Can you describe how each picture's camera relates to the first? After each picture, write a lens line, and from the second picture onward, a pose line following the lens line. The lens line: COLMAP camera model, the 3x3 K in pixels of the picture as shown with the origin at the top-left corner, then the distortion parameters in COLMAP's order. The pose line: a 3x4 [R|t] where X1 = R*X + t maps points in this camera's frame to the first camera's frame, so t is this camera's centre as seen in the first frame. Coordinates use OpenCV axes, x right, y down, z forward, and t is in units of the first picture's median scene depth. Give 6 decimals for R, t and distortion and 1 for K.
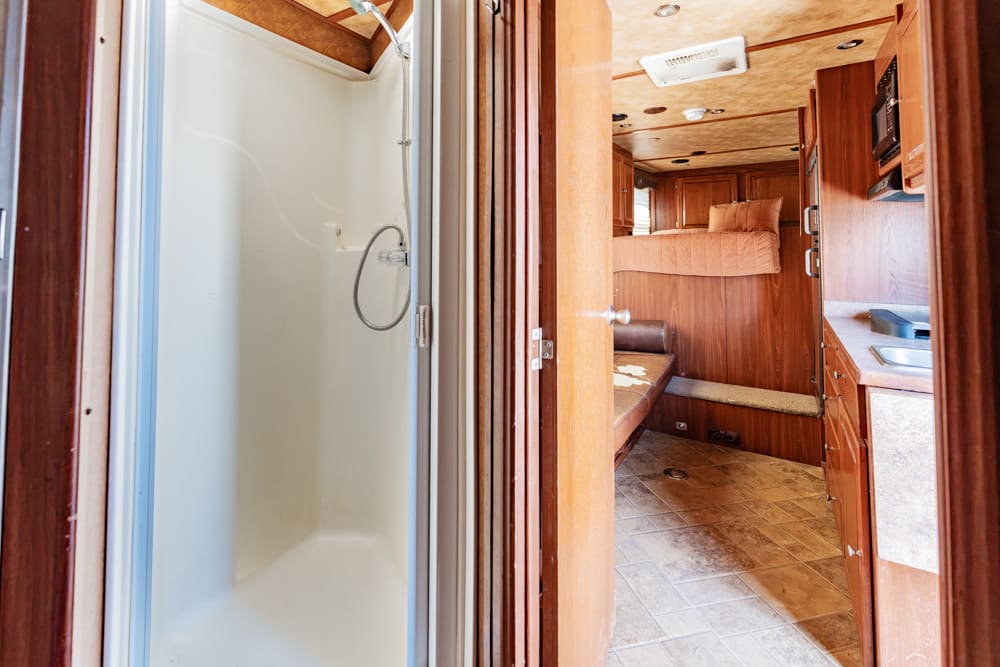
lens RADIAL K [[430.4, 0, 478.0], [0, 430.4, 230.1], [0, 0, 1]] dist [-0.003318, -0.000848]
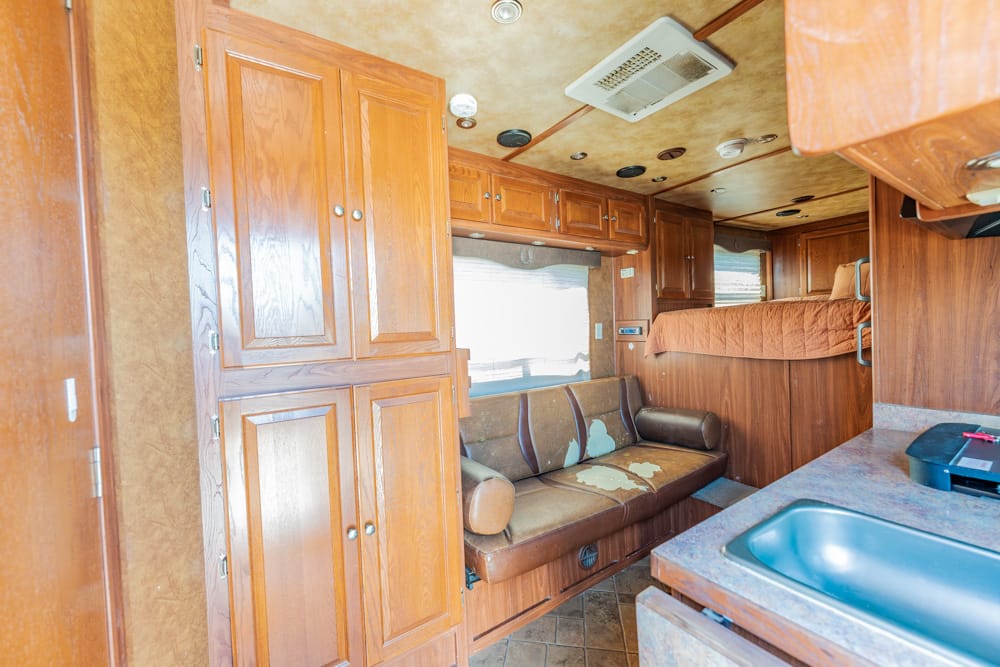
lens RADIAL K [[390.6, 0, 495.9], [0, 390.6, 332.4], [0, 0, 1]] dist [-0.001296, 0.000332]
pose [[0.932451, -0.020923, -0.360690, 0.359473], [0.042509, 0.997741, 0.052017, 0.001730], [0.358787, -0.063836, 0.931234, 0.184344]]
